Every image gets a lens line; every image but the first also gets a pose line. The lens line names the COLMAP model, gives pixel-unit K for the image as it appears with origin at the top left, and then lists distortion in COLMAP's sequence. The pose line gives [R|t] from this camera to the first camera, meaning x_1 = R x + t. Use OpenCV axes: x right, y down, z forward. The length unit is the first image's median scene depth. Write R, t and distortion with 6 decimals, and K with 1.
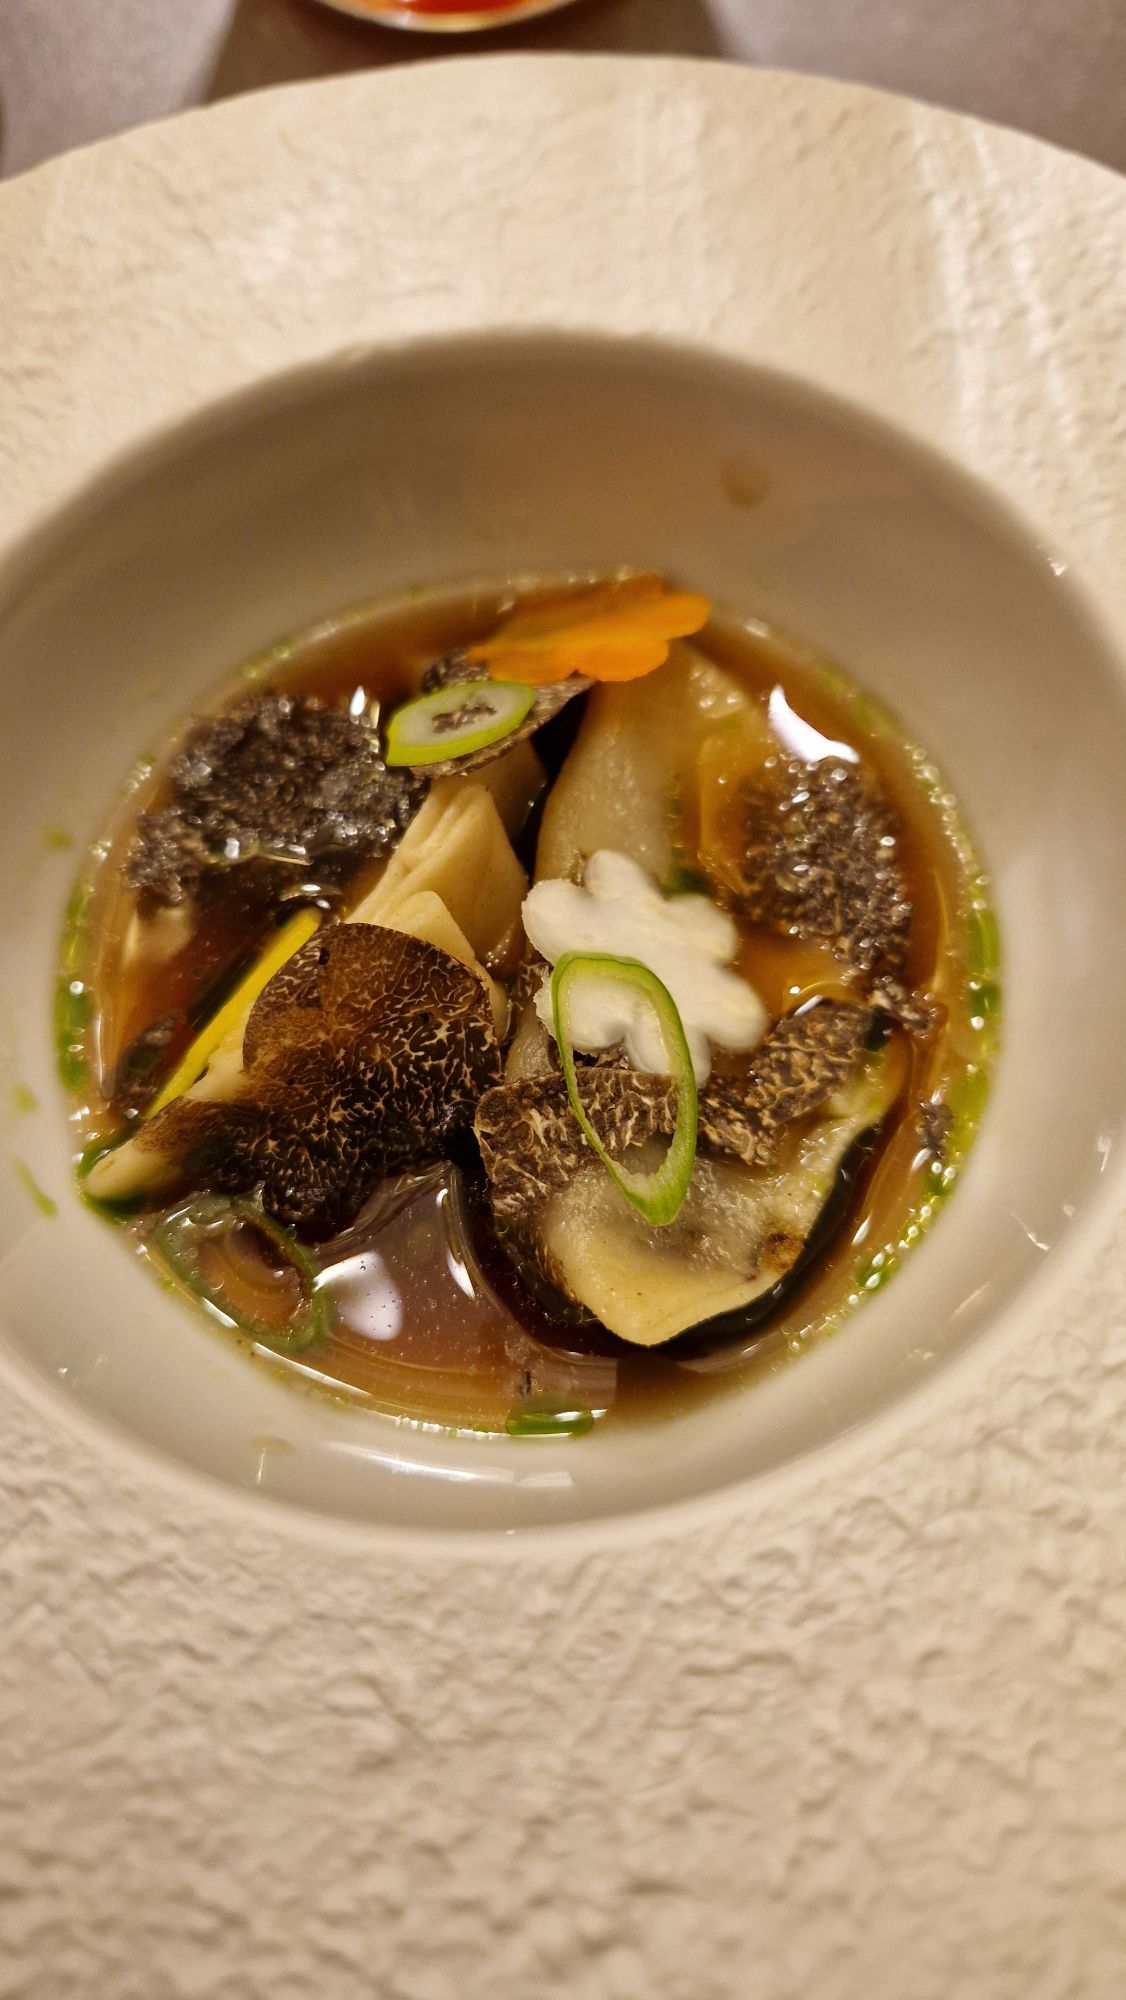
lens RADIAL K [[1345.9, 0, 530.6], [0, 1345.9, 979.1], [0, 0, 1]] dist [-0.019308, -0.001597]
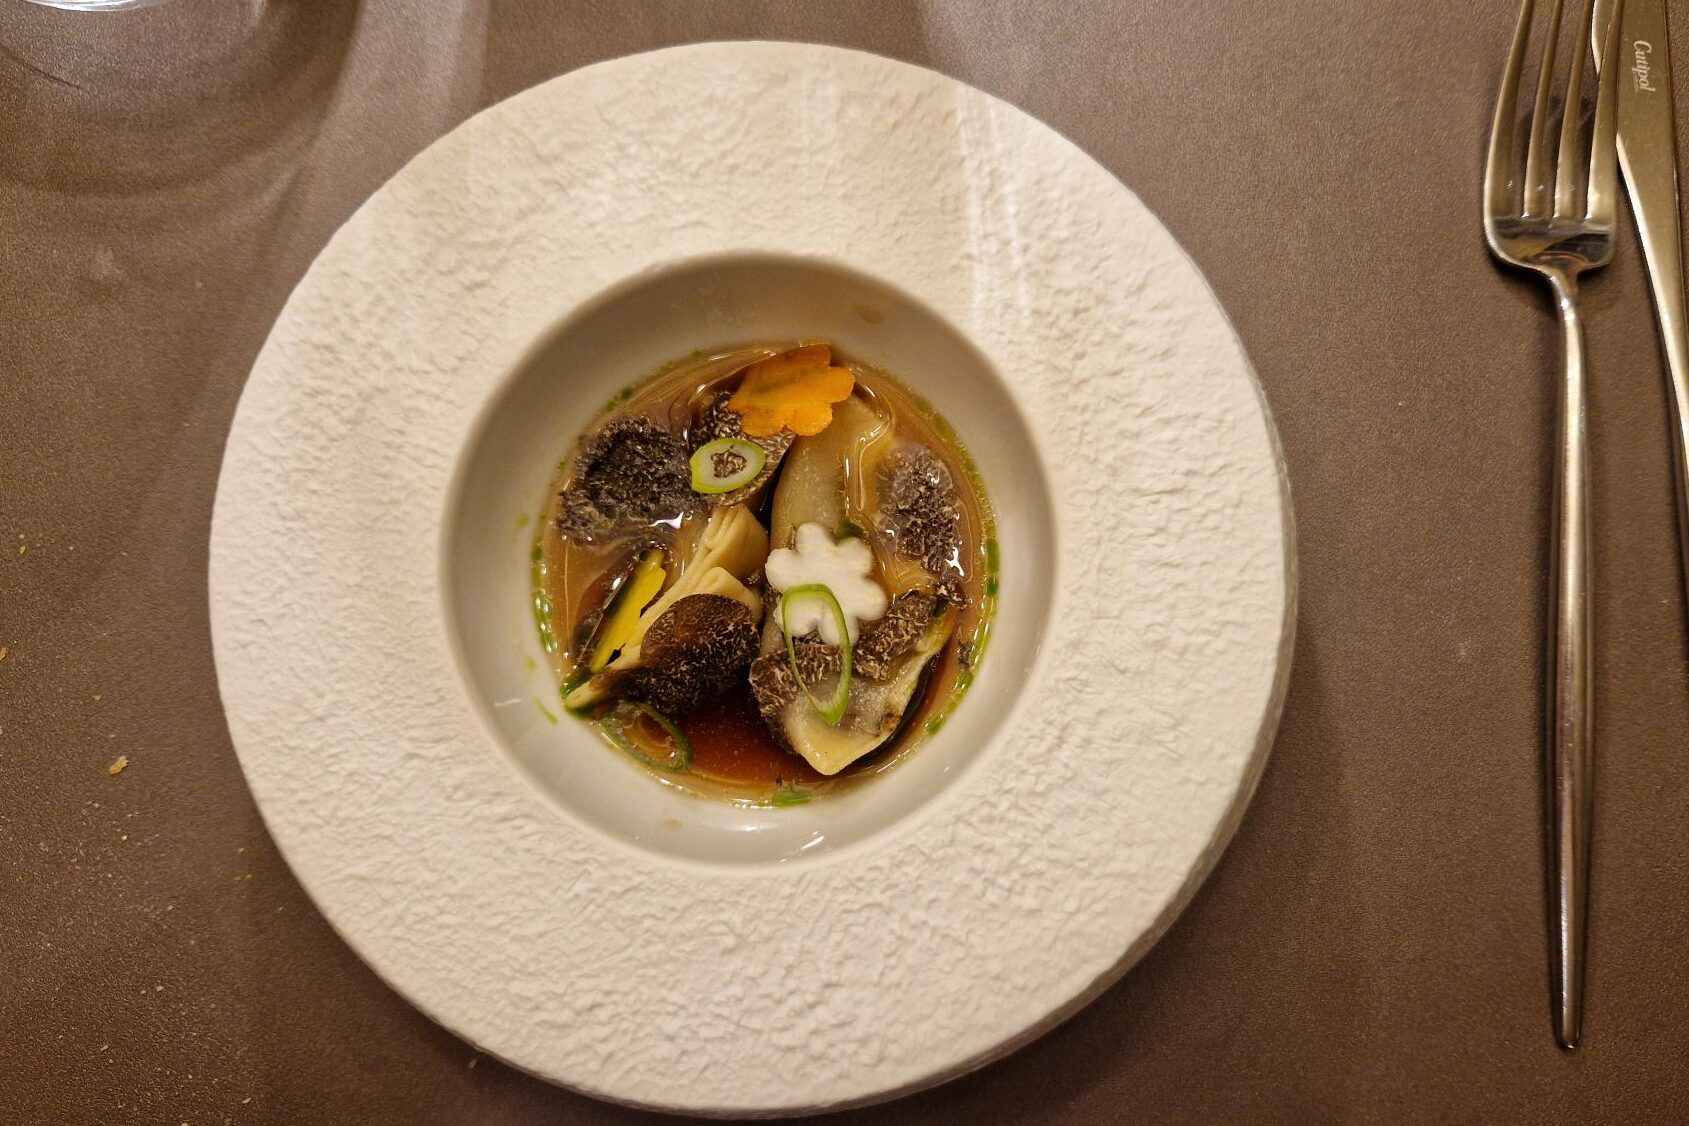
lens RADIAL K [[1118.7, 0, 844.9], [0, 1118.7, 562.5], [0, 0, 1]] dist [0.035632, -0.001688]
pose [[0.997625, -0.057197, 0.038371, 0.051841], [0.044945, 0.962763, 0.266584, -0.523562], [-0.052190, -0.264227, 0.963047, -0.679437]]
